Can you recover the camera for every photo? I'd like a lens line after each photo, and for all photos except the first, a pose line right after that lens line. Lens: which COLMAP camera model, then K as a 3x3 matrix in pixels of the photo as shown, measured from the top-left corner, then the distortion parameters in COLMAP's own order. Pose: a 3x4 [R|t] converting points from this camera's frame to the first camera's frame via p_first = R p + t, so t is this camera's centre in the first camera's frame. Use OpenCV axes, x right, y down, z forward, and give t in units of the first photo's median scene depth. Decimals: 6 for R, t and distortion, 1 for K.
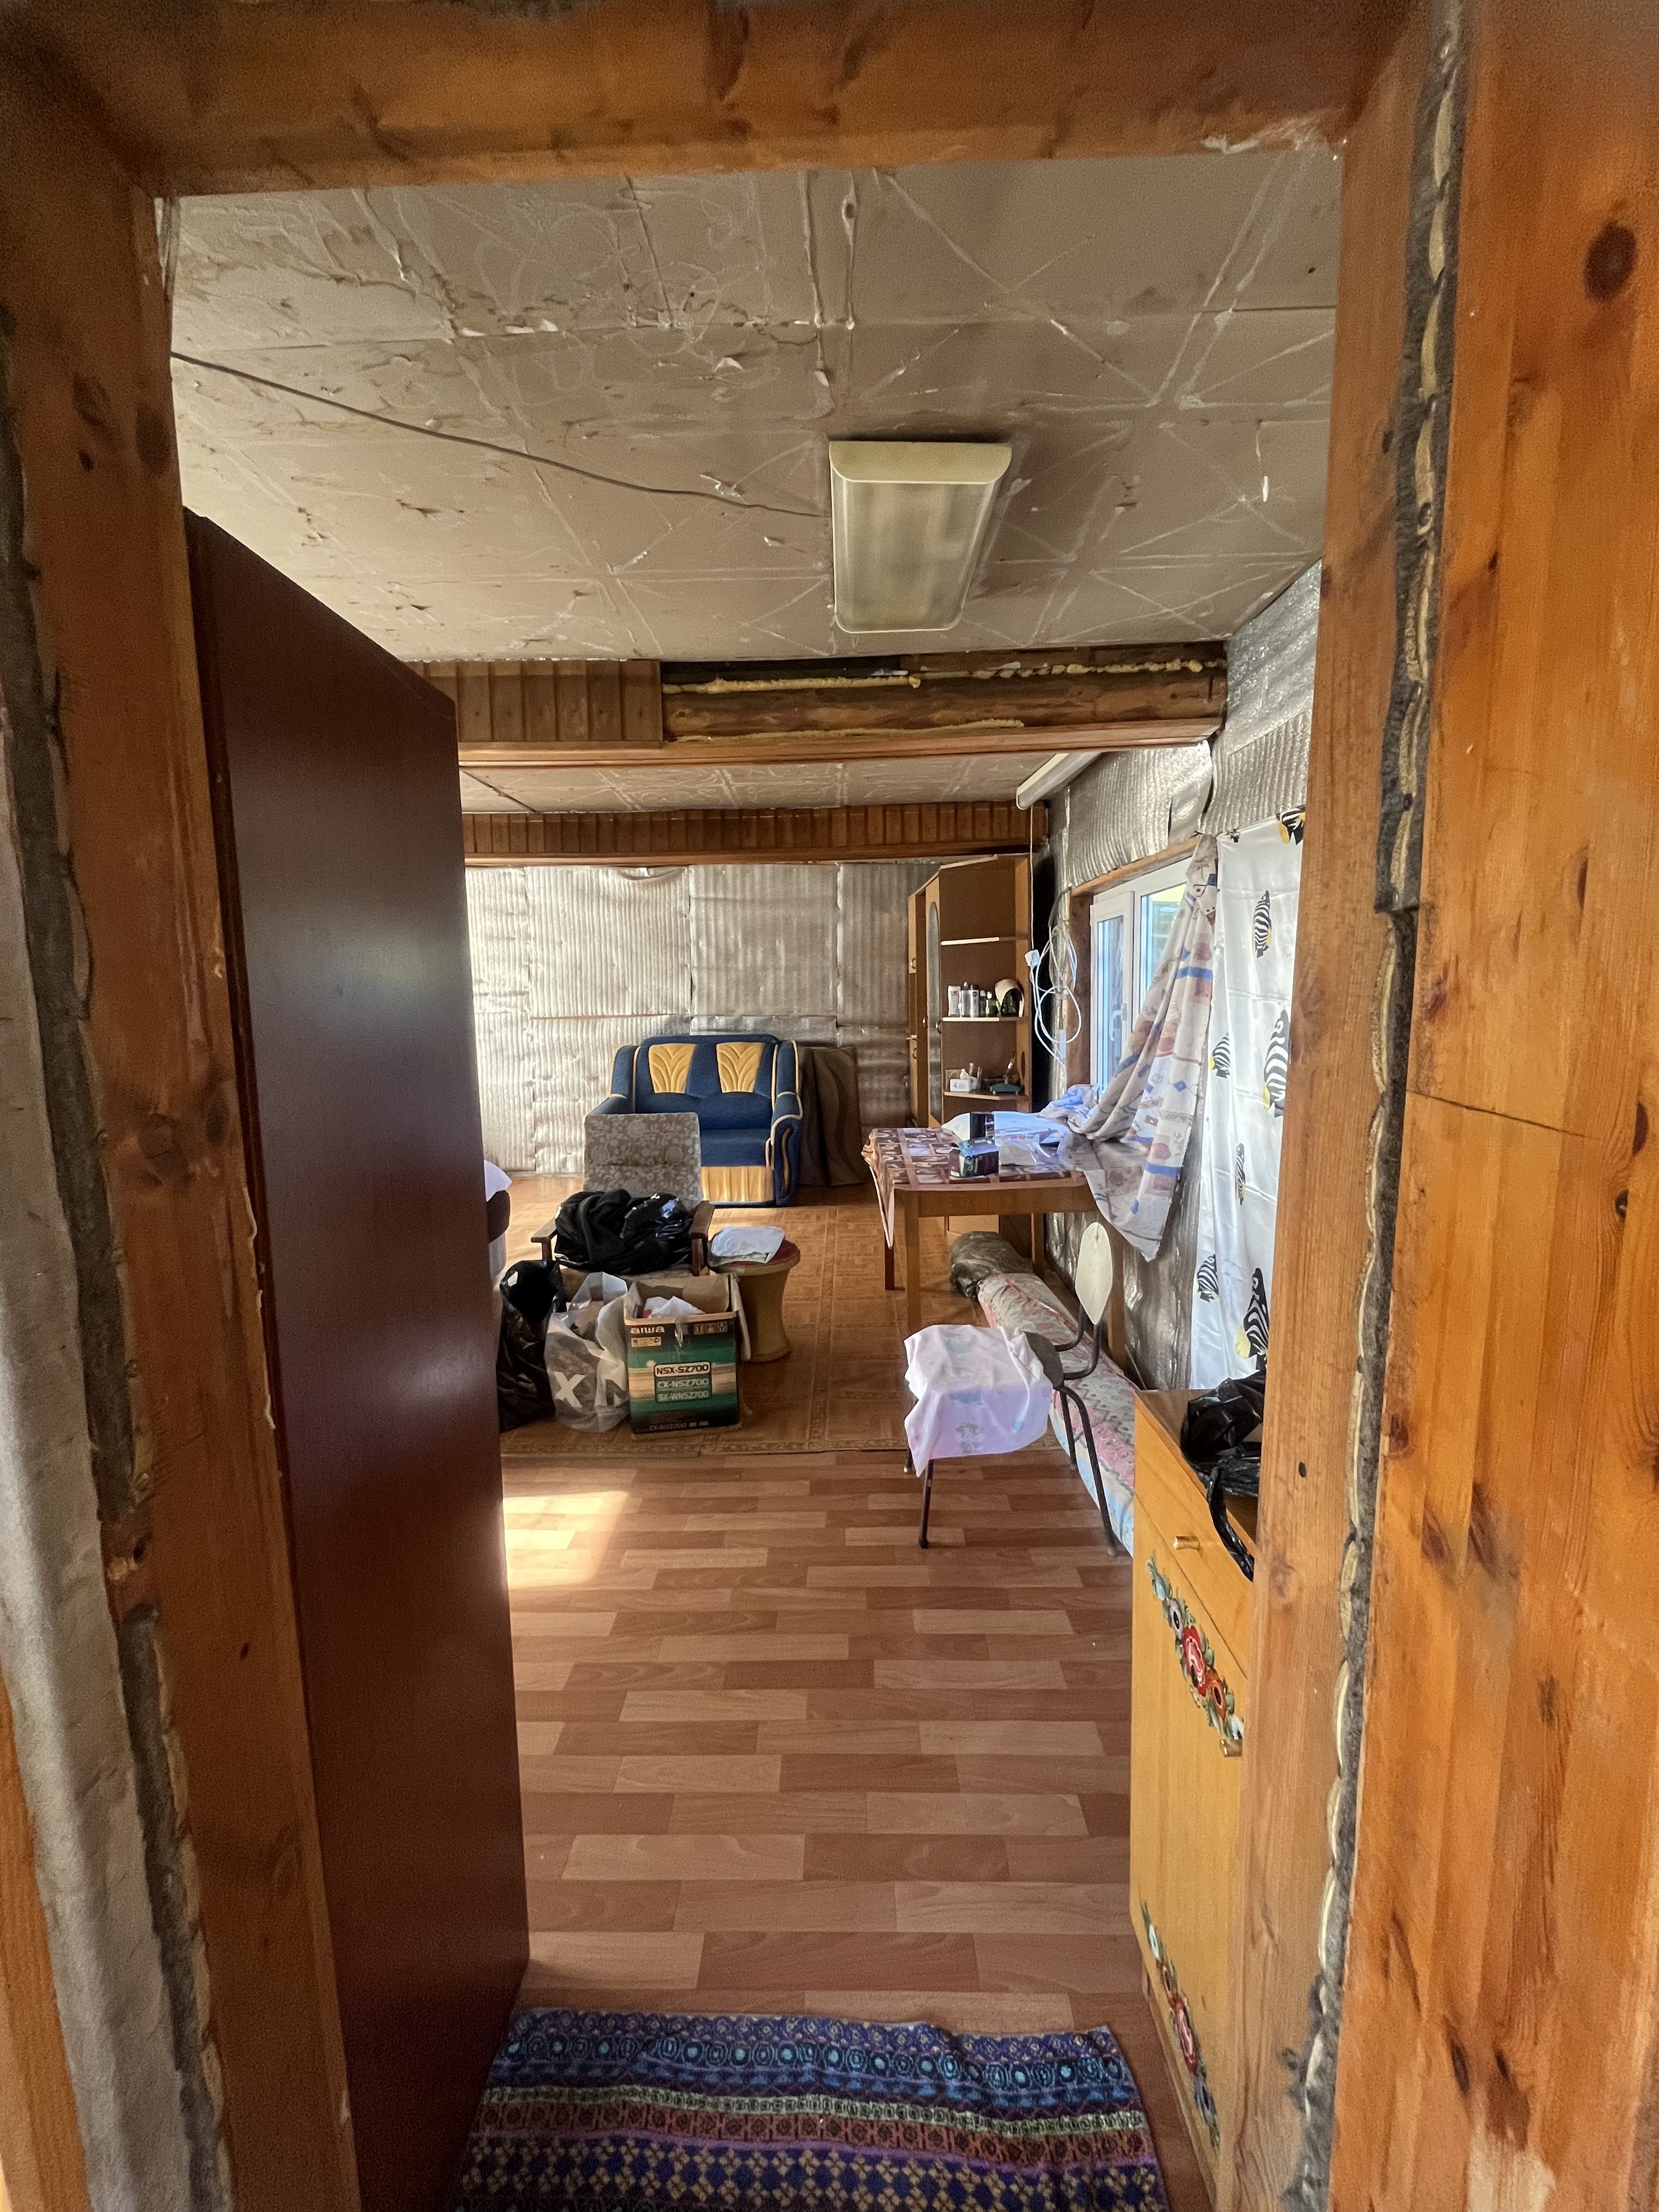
lens RADIAL K [[889.0, 0, 836.0], [0, 889.0, 1104.4], [0, 0, 1]] dist [-0.002320, -0.000549]
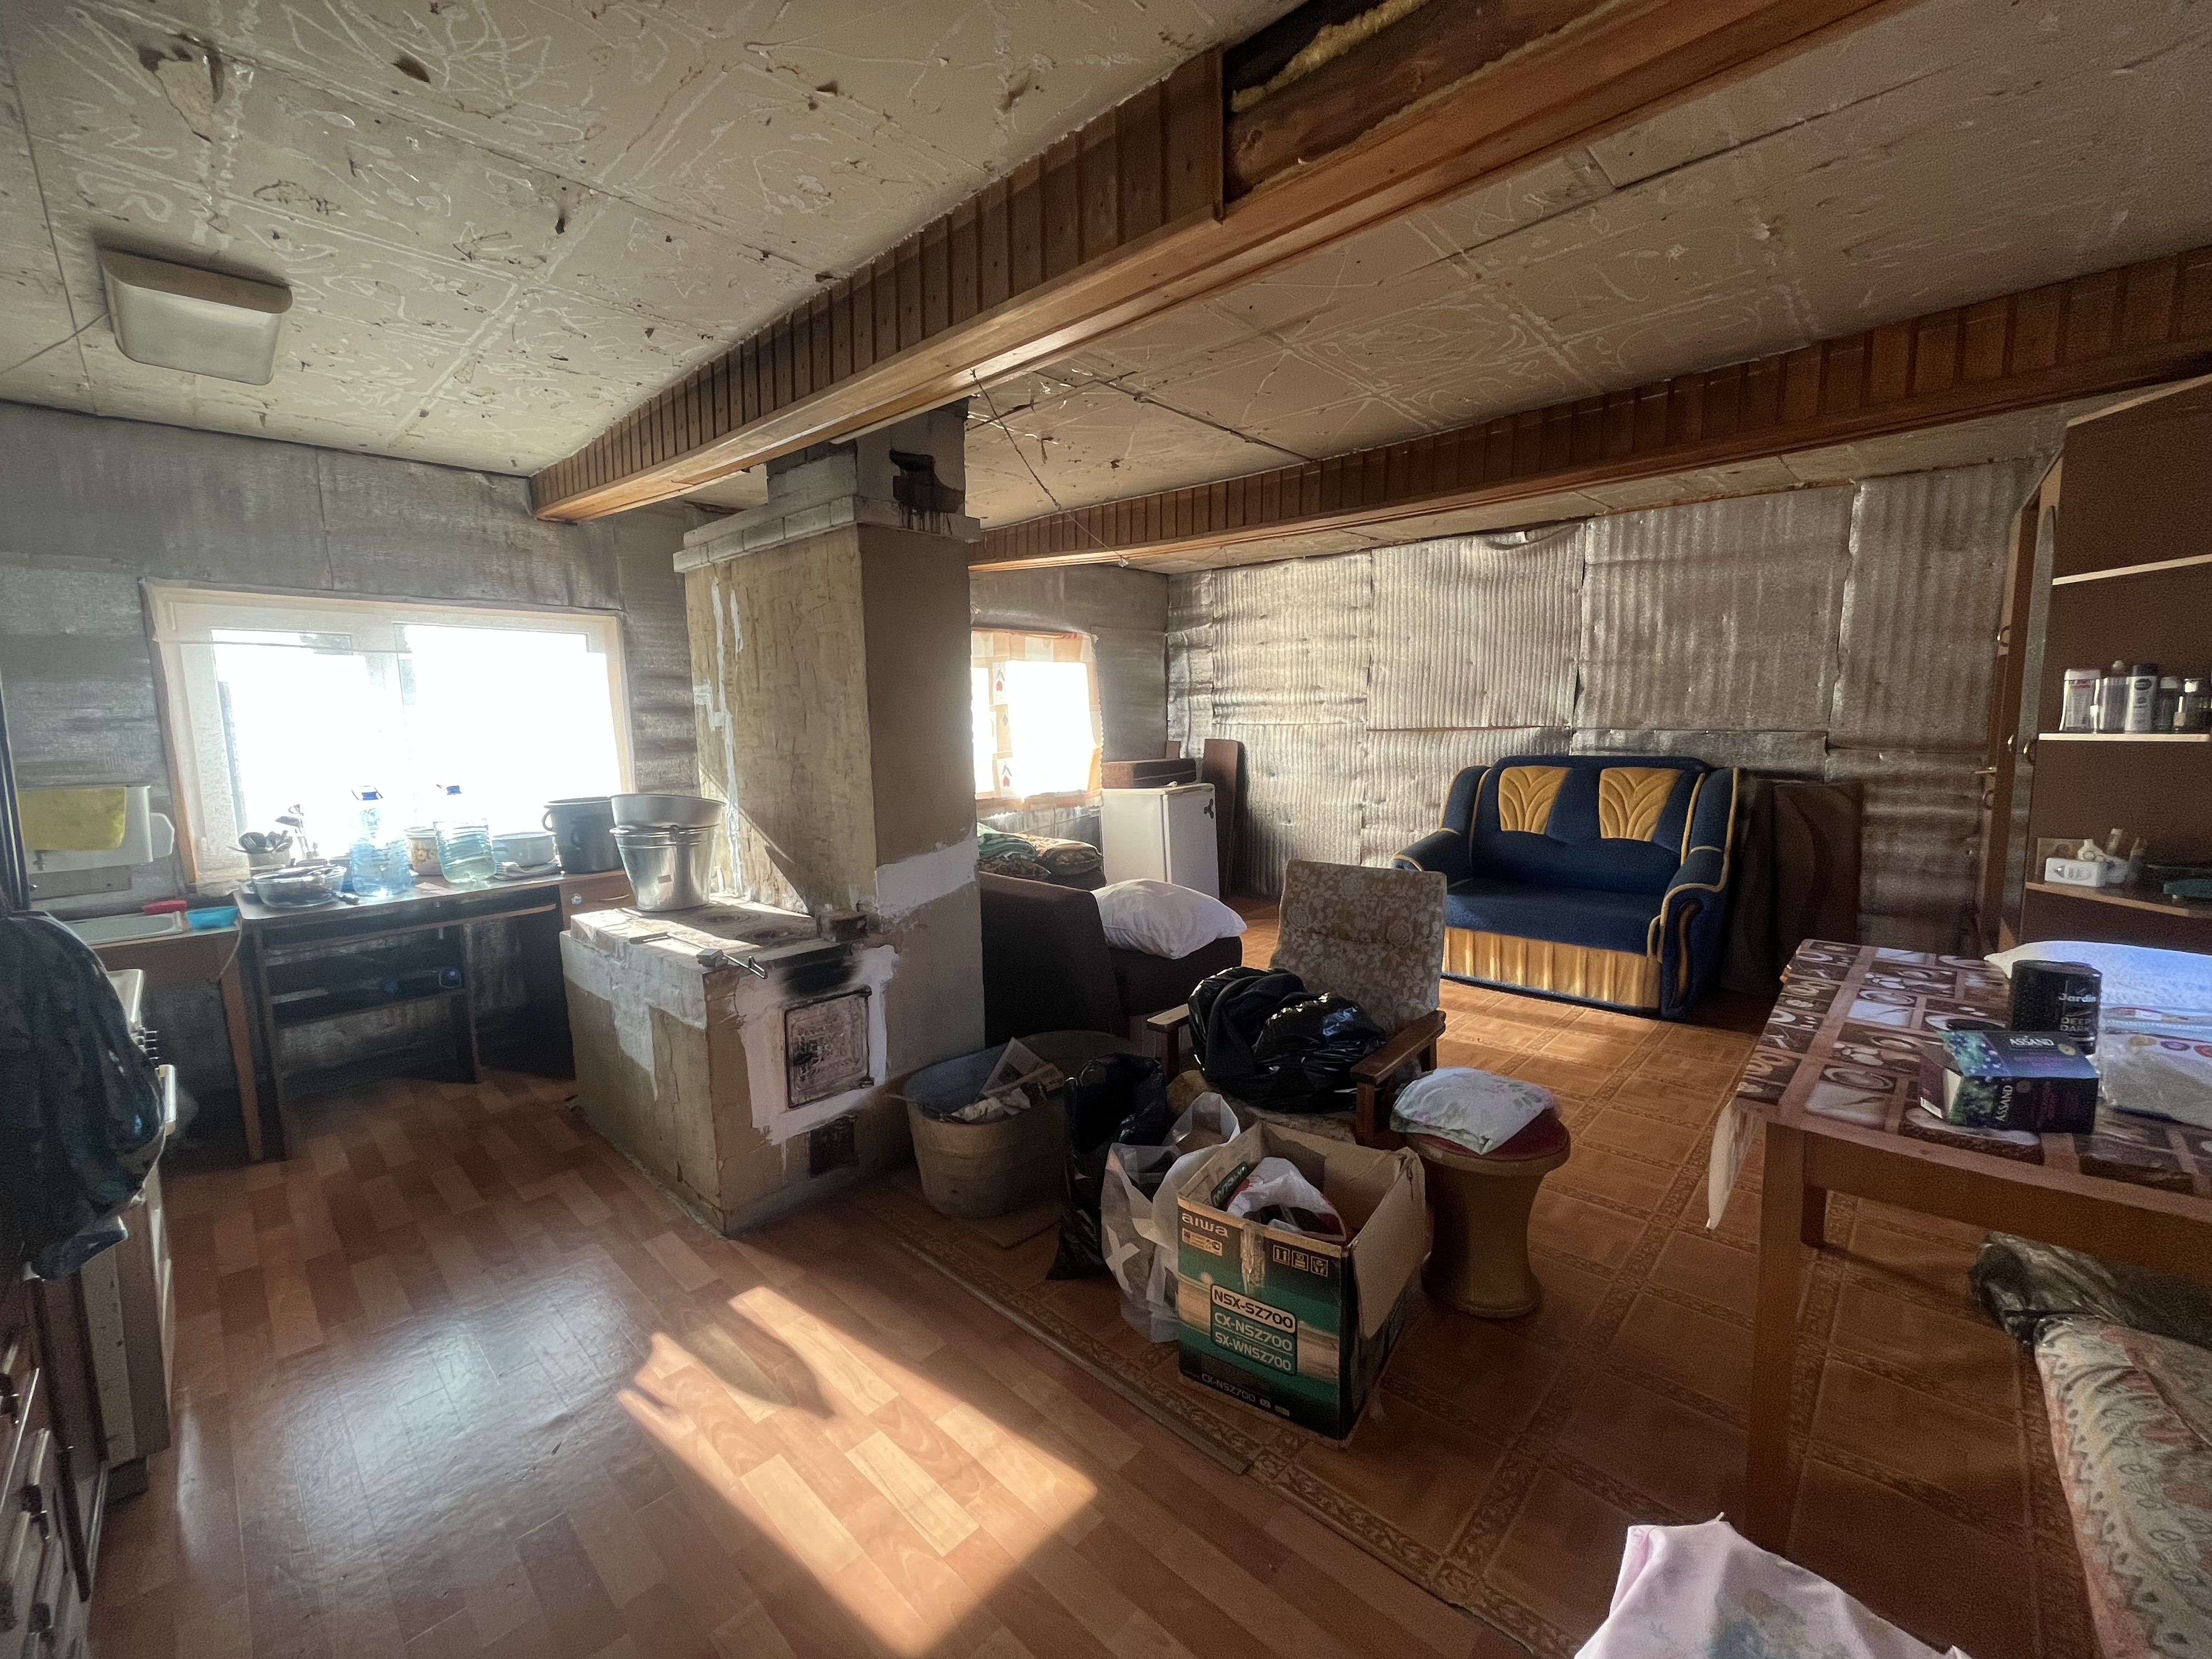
lens RADIAL K [[889.0, 0, 1110.9], [0, 889.0, 834.8], [0, 0, 1]] dist [-0.002320, -0.000549]
pose [[0.734759, 0.088534, -0.672526, 0.057316], [-0.078223, 0.995891, 0.045641, -0.017219], [0.673803, 0.019072, 0.738665, 0.212791]]
